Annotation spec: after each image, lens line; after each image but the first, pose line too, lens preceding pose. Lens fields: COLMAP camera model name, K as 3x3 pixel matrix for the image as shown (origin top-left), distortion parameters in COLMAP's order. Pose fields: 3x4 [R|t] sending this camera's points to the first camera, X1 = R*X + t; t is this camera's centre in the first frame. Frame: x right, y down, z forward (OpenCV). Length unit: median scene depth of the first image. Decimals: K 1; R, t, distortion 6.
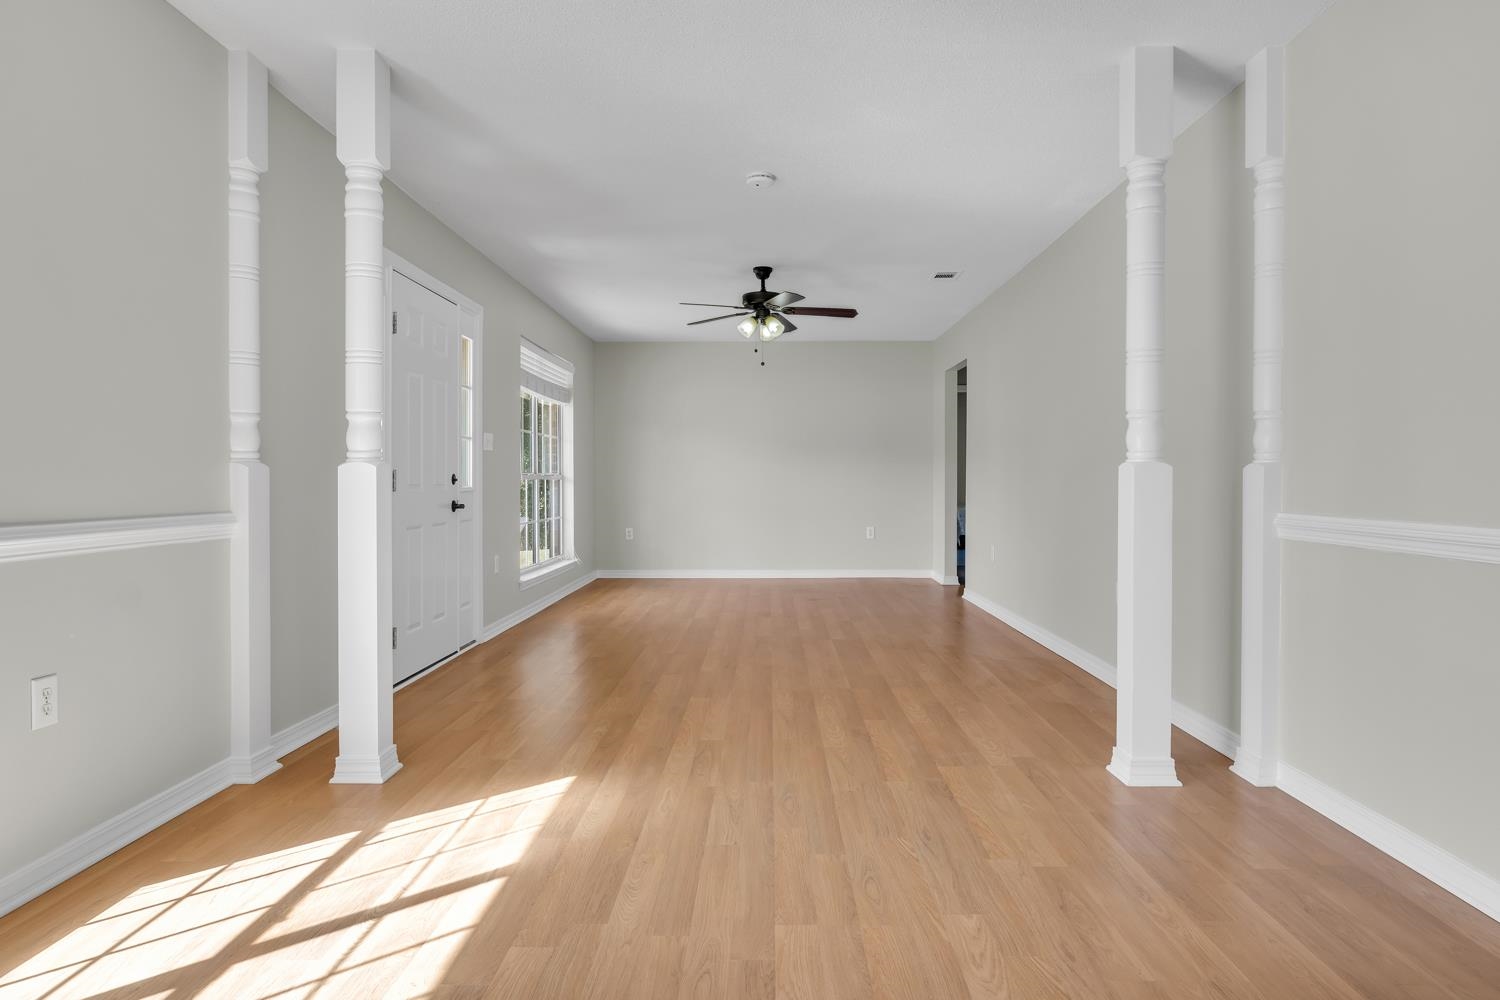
lens RADIAL K [[921.8, 0, 751.5], [0, 921.8, 498.2], [0, 0, 1]] dist [0.008377, 0.002300]
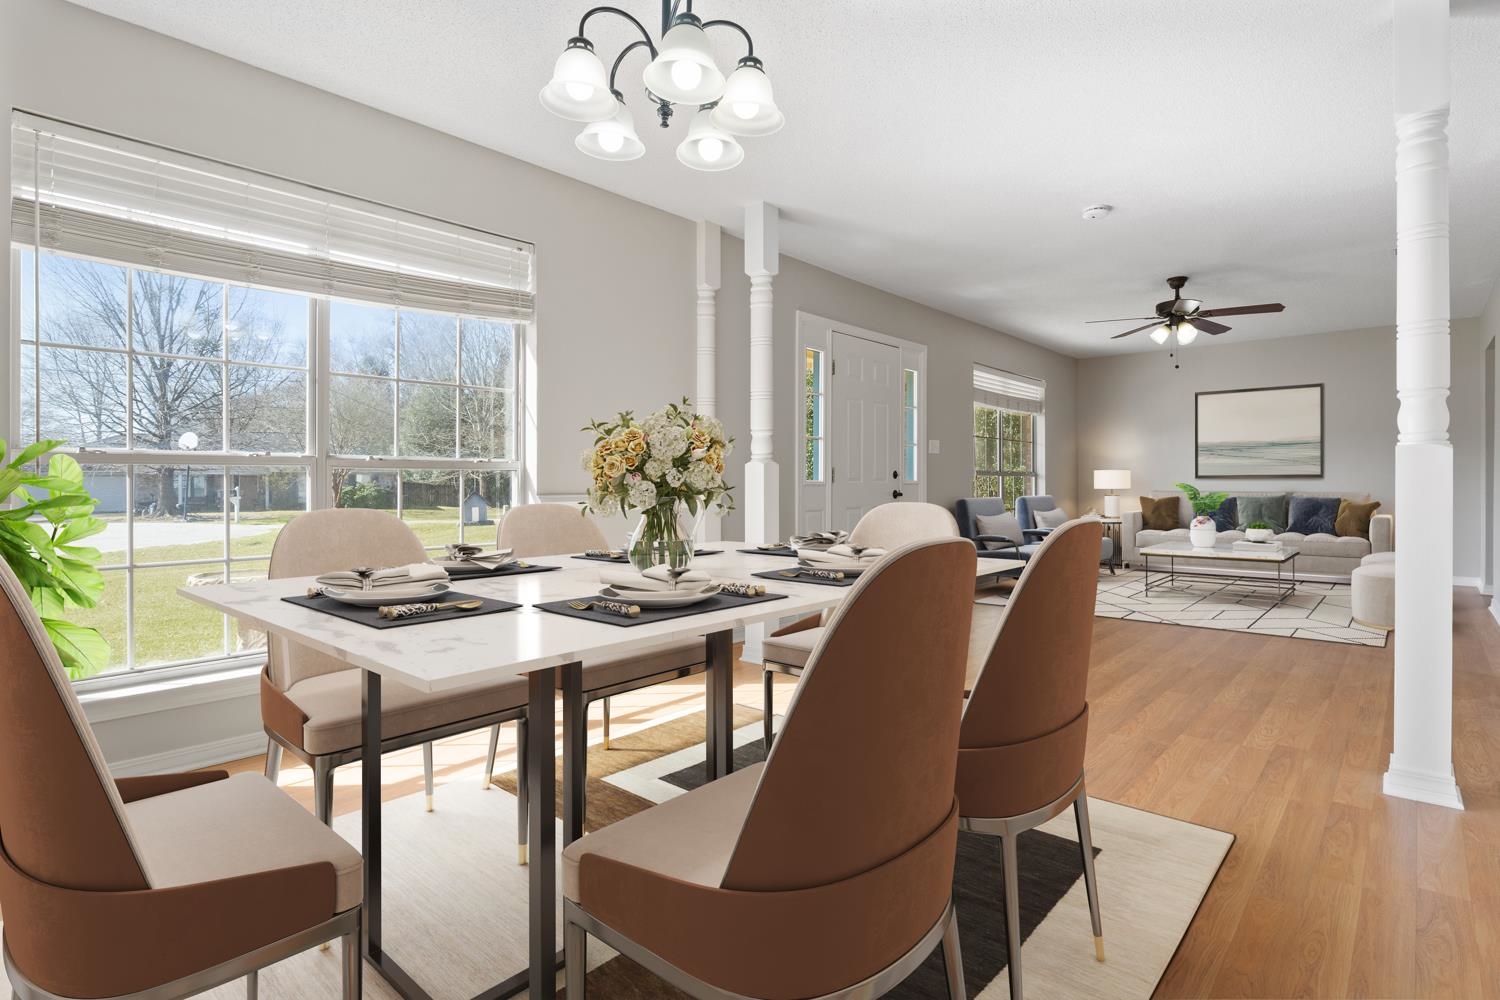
lens RADIAL K [[759.8, 0, 750.2], [0, 759.8, 491.7], [0, 0, 1]] dist [-0.005929, -0.000080]
pose [[0.757285, 0.005913, -0.653058, 0.250501], [-0.010555, 0.999939, -0.003185, 0.010378], [0.652999, 0.009305, 0.757302, 0.002642]]
